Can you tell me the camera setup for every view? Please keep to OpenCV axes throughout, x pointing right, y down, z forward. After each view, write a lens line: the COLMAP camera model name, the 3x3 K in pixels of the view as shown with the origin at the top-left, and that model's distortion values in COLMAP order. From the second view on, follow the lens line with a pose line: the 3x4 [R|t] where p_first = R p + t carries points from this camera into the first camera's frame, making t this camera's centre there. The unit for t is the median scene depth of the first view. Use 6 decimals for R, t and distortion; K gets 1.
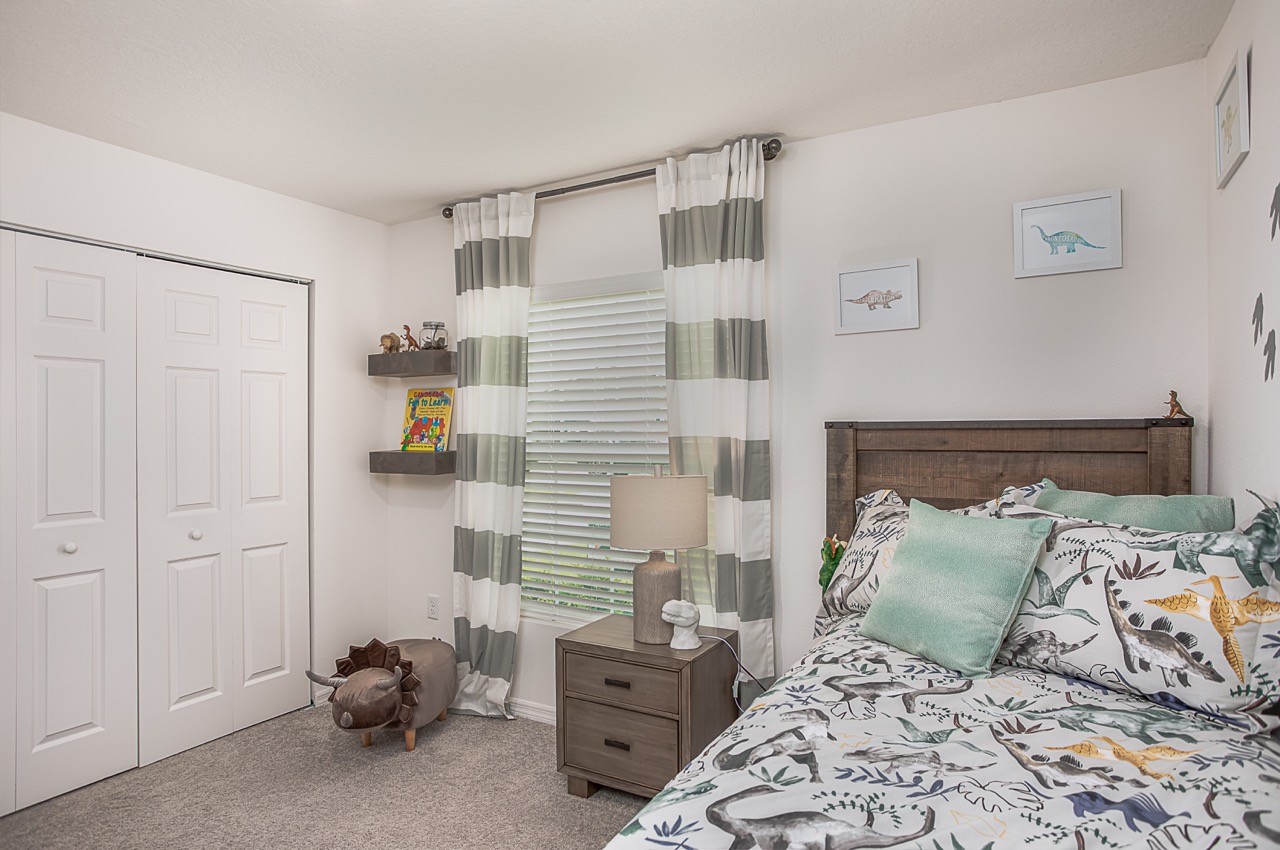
lens RADIAL K [[737.6, 0, 640.7], [0, 737.6, 418.4], [0, 0, 1]] dist [0.000325, 0.003506]
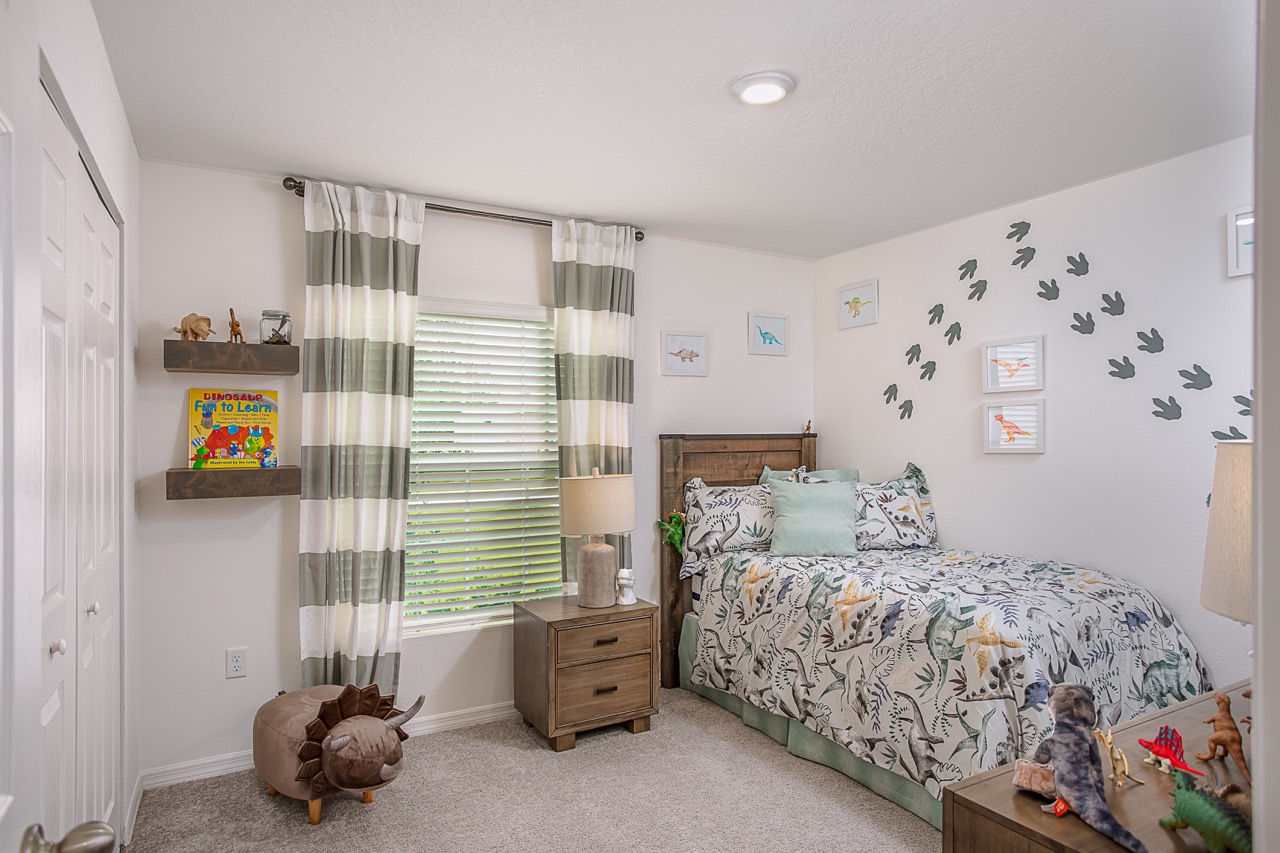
lens RADIAL K [[737.6, 0, 645.3], [0, 737.6, 429.7], [0, 0, 1]] dist [0.000325, 0.003506]
pose [[0.502741, 0.012848, 0.864342, -0.938049], [-0.005647, 0.999917, -0.011579, 0.011787], [-0.864419, 0.000940, 0.502772, 0.267042]]
